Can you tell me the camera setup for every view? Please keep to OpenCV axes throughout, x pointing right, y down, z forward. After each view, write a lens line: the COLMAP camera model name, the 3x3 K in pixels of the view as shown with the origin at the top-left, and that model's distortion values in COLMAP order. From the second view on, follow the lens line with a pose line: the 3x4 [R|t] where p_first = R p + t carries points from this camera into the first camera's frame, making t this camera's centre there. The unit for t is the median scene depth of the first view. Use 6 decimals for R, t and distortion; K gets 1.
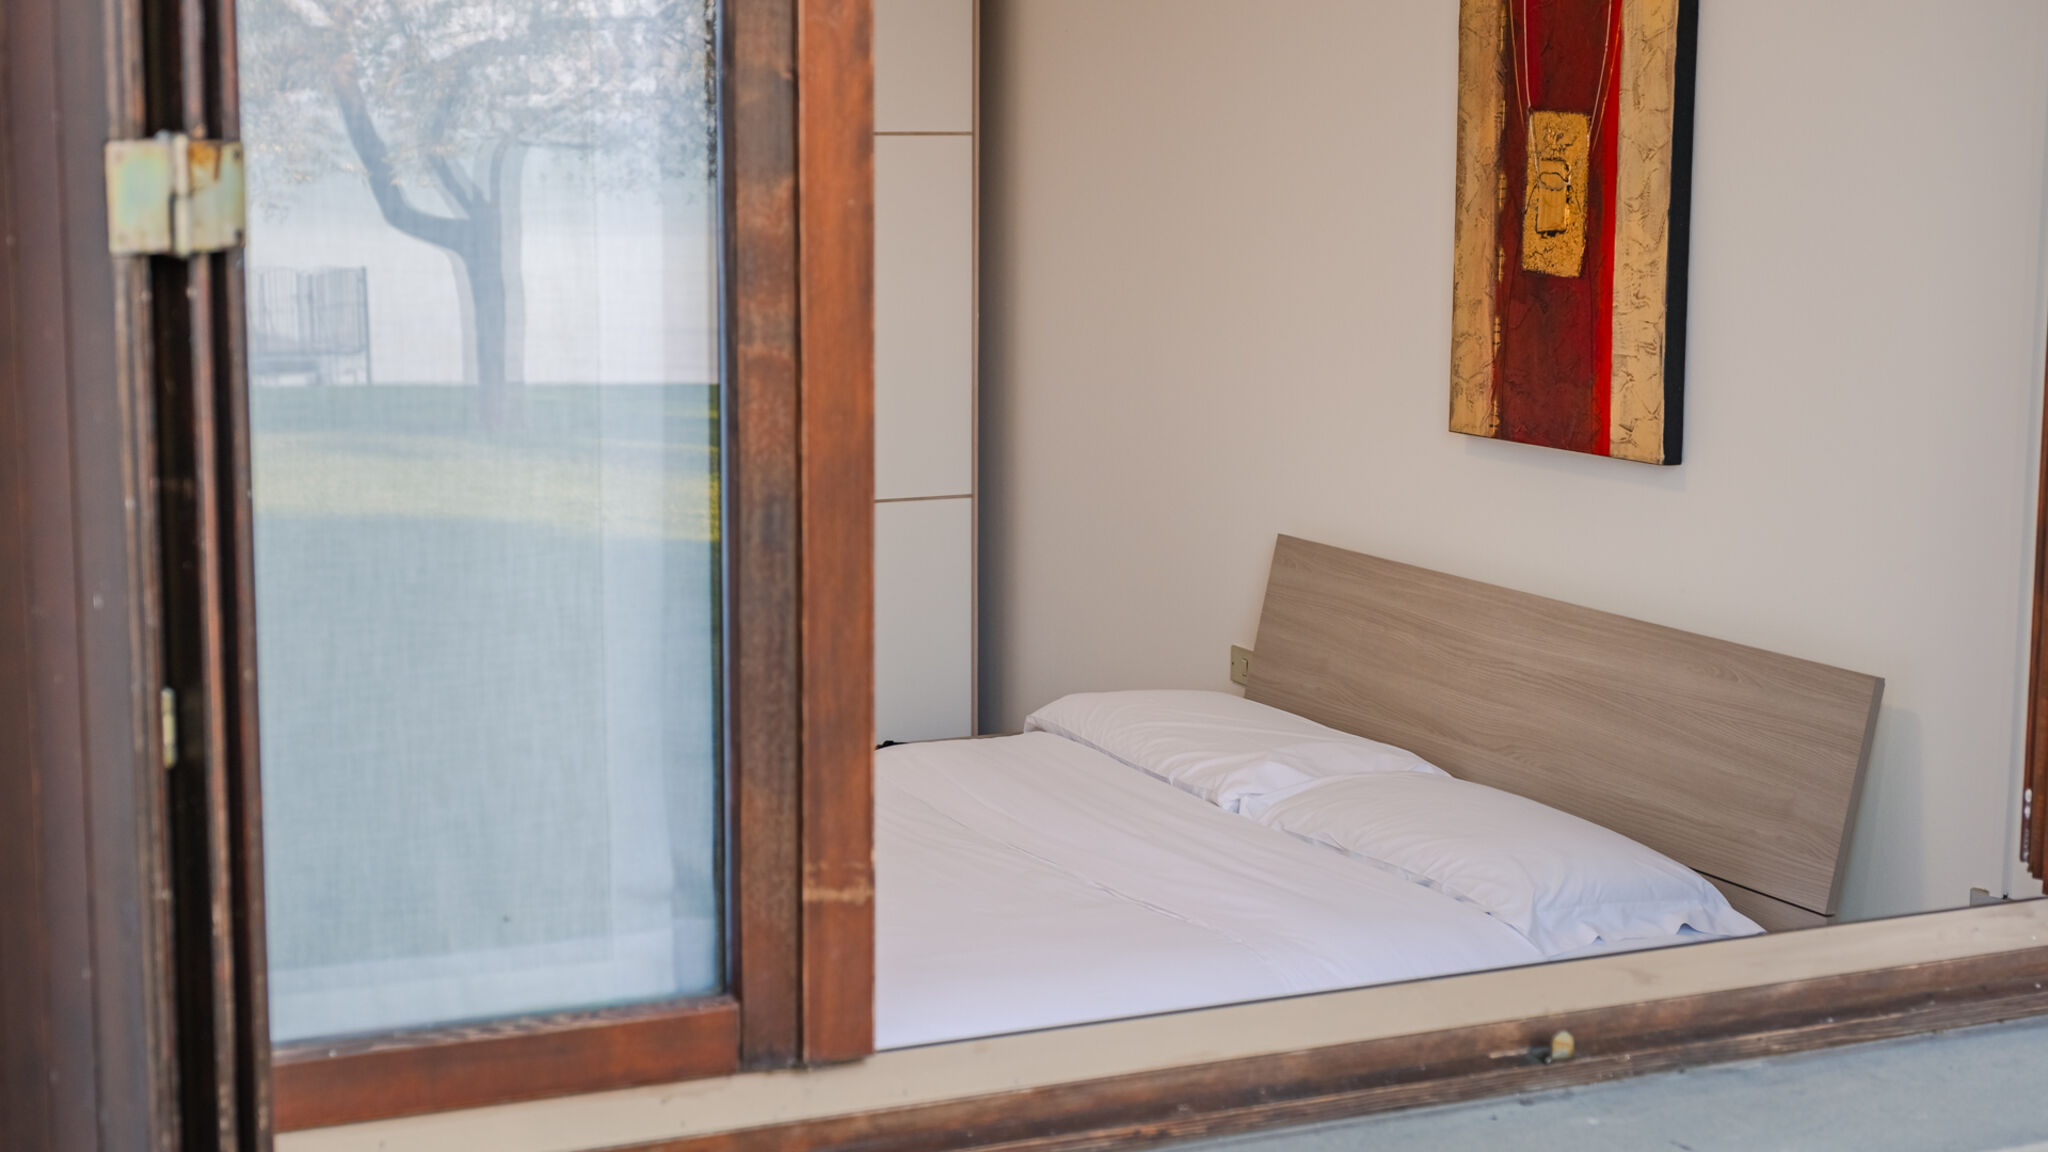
lens RADIAL K [[3094.2, 0, 1013.7], [0, 3094.2, 572.8], [0, 0, 1]] dist [0.001660, 0.113326]
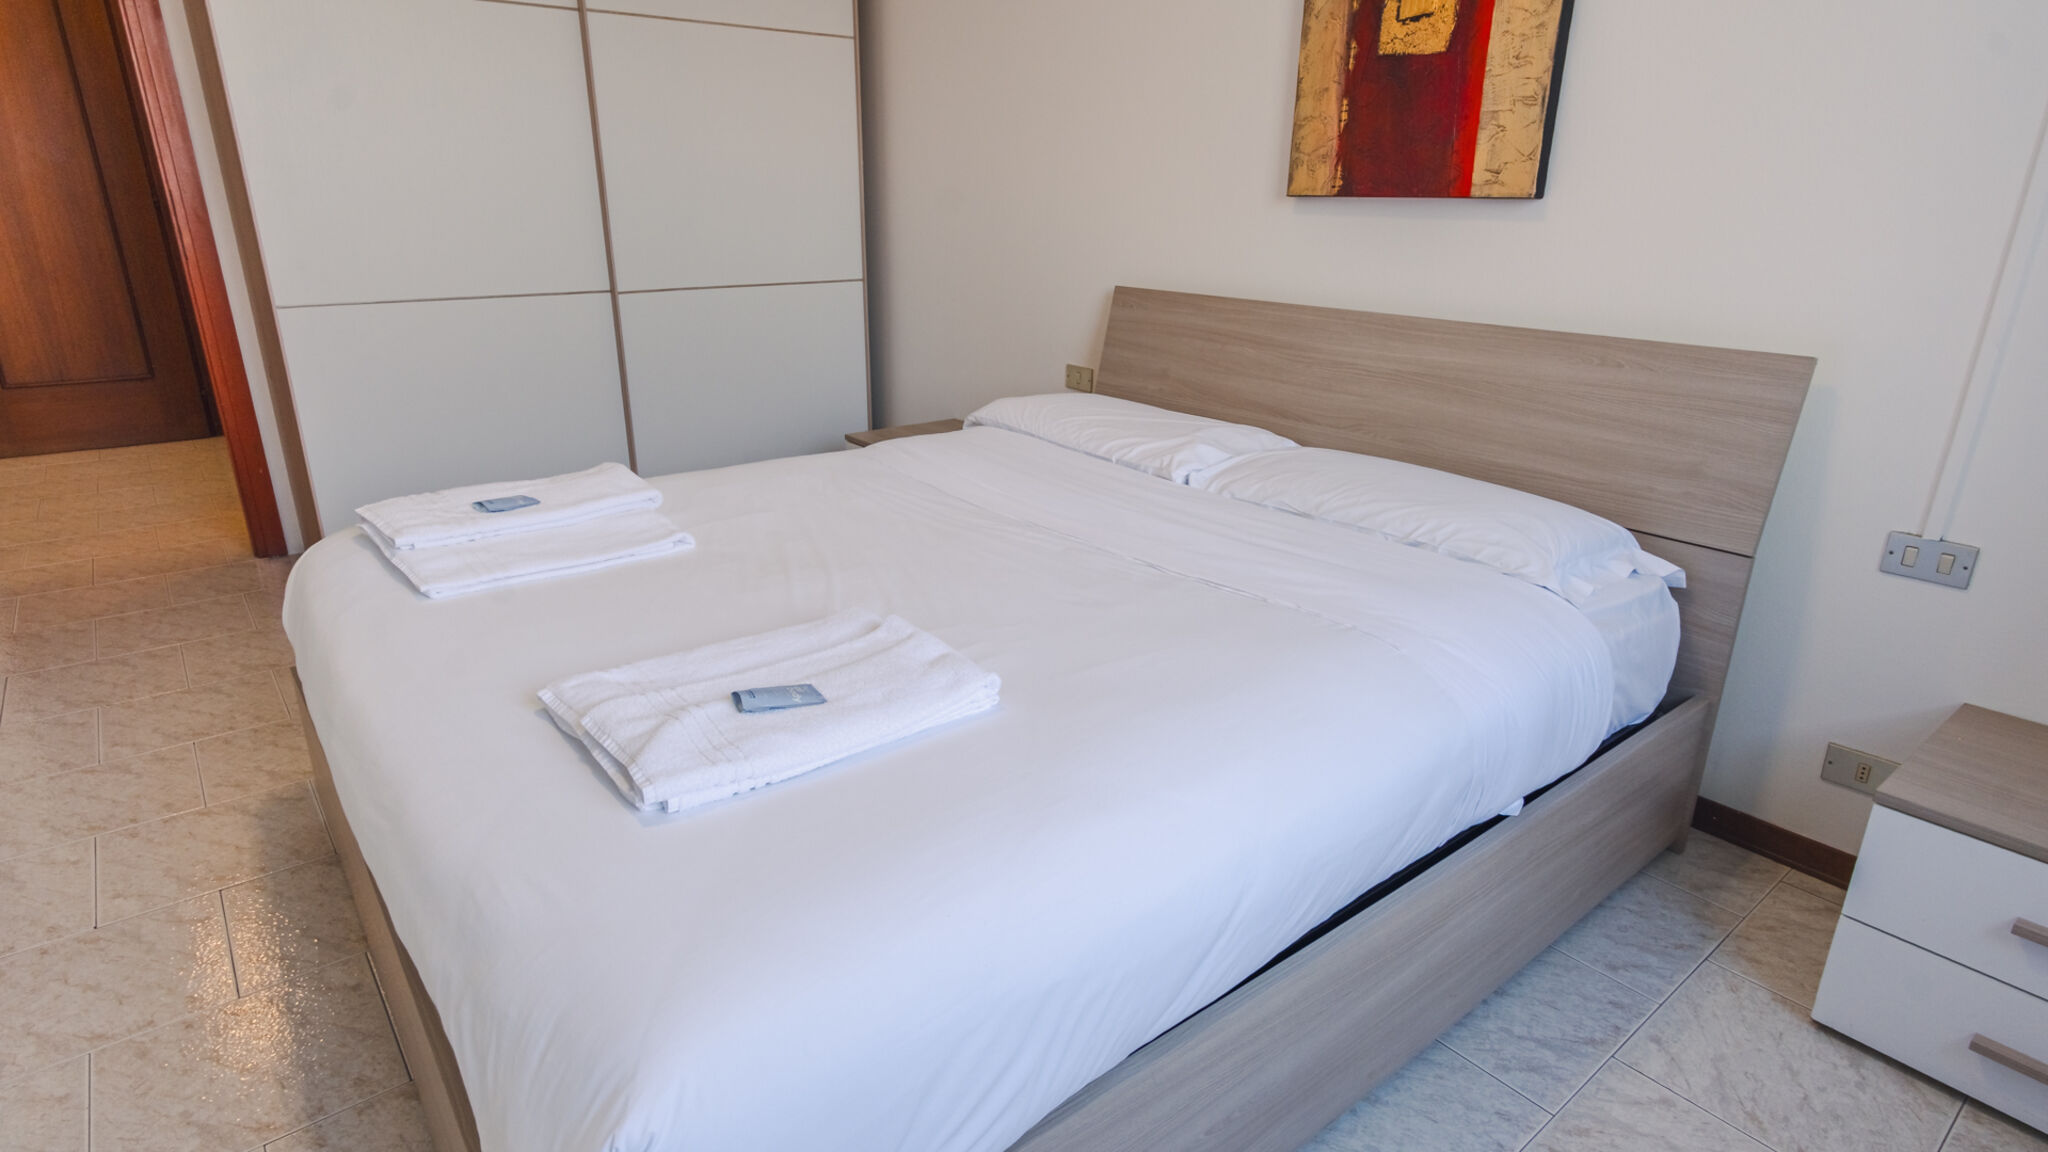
lens RADIAL K [[1079.2, 0, 1029.6], [0, 1079.2, 565.1], [0, 0, 1]] dist [0.003506, 0.001177]
pose [[0.970536, -0.069798, 0.230626, -0.097756], [0.024535, 0.980778, 0.193579, 0.020670], [-0.239705, -0.182217, 0.953592, 0.566415]]
